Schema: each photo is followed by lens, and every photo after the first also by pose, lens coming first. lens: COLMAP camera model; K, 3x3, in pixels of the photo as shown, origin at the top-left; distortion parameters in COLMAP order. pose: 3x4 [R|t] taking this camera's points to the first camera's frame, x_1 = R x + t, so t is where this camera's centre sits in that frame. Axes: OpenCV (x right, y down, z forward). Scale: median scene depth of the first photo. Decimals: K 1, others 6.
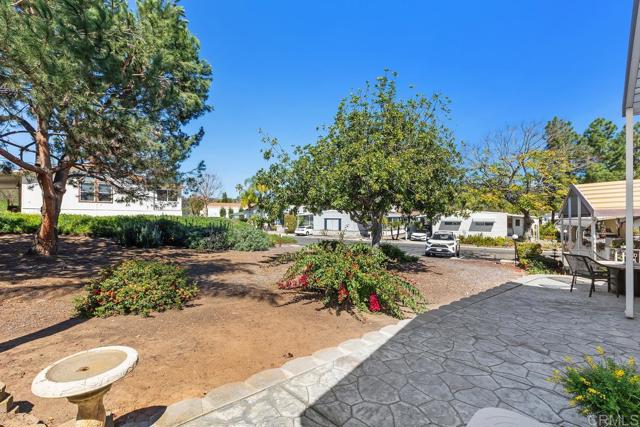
lens RADIAL K [[280.3, 0, 320.1], [0, 280.3, 212.4], [0, 0, 1]] dist [0.013466, 0.000663]
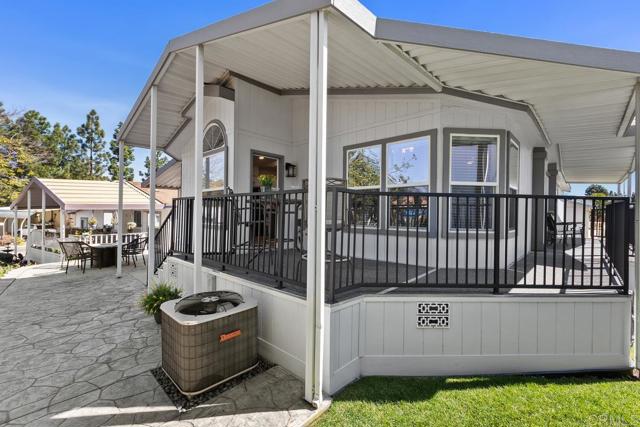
lens RADIAL K [[280.3, 0, 320.4], [0, 280.3, 213.3], [0, 0, 1]] dist [0.013466, 0.000663]
pose [[-0.017676, -0.002606, 0.999840, -0.315292], [-0.028955, 0.999579, 0.002094, -0.002530], [-0.999424, -0.028913, -0.017744, -0.021980]]
